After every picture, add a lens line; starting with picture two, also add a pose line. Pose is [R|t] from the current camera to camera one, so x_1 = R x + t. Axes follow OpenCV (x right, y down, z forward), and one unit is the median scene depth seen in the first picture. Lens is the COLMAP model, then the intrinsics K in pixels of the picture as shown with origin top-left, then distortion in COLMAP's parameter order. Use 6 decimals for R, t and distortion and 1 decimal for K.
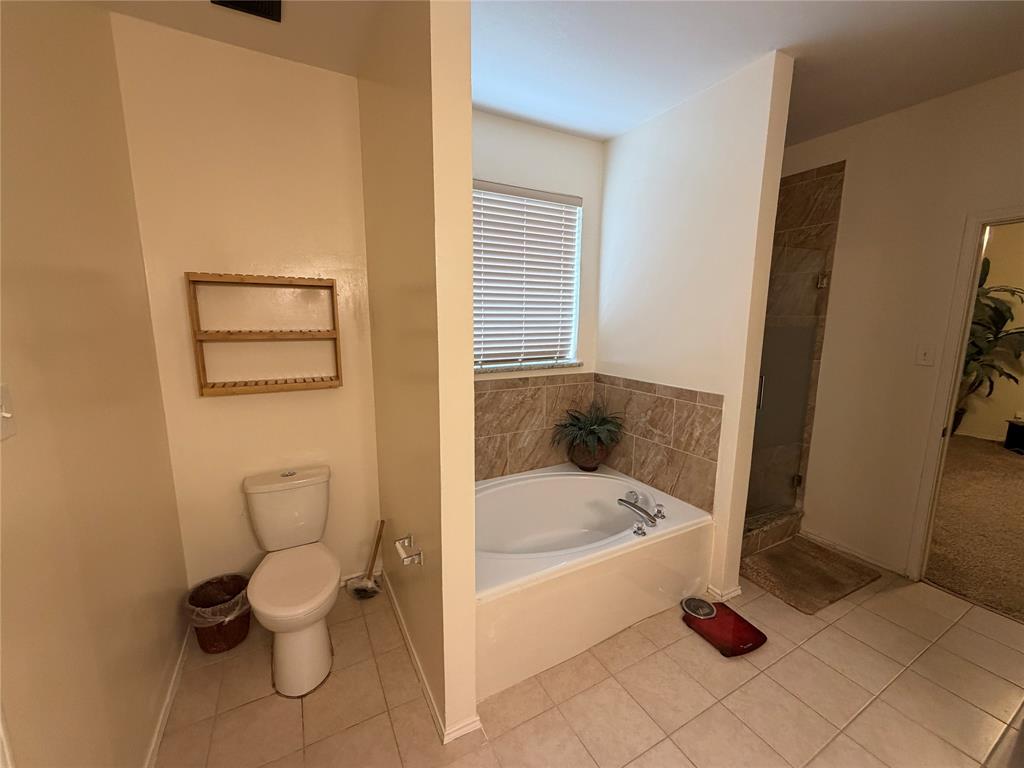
lens RADIAL K [[408.2, 0, 509.6], [0, 408.2, 381.5], [0, 0, 1]] dist [0.001604, -0.000496]
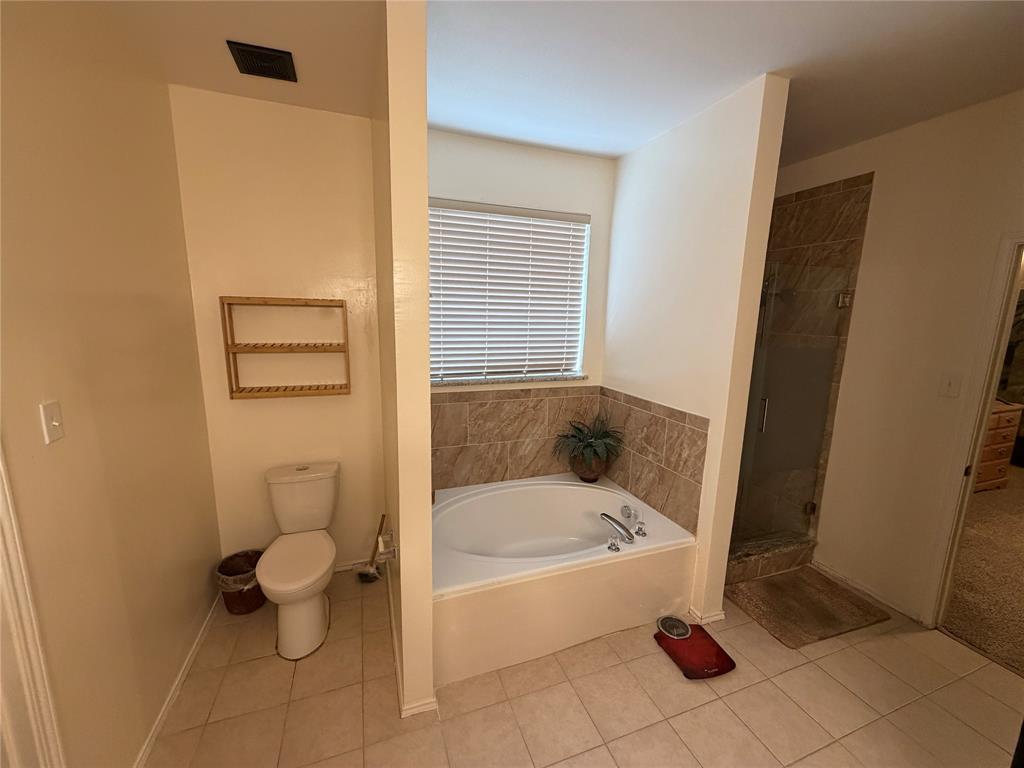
lens RADIAL K [[408.2, 0, 509.2], [0, 408.2, 381.8], [0, 0, 1]] dist [0.001604, -0.000496]
pose [[0.989262, 0.039121, -0.140819, 0.172588], [-0.037659, 0.999206, 0.013033, -0.049833], [0.141217, -0.007590, 0.989950, -0.052323]]
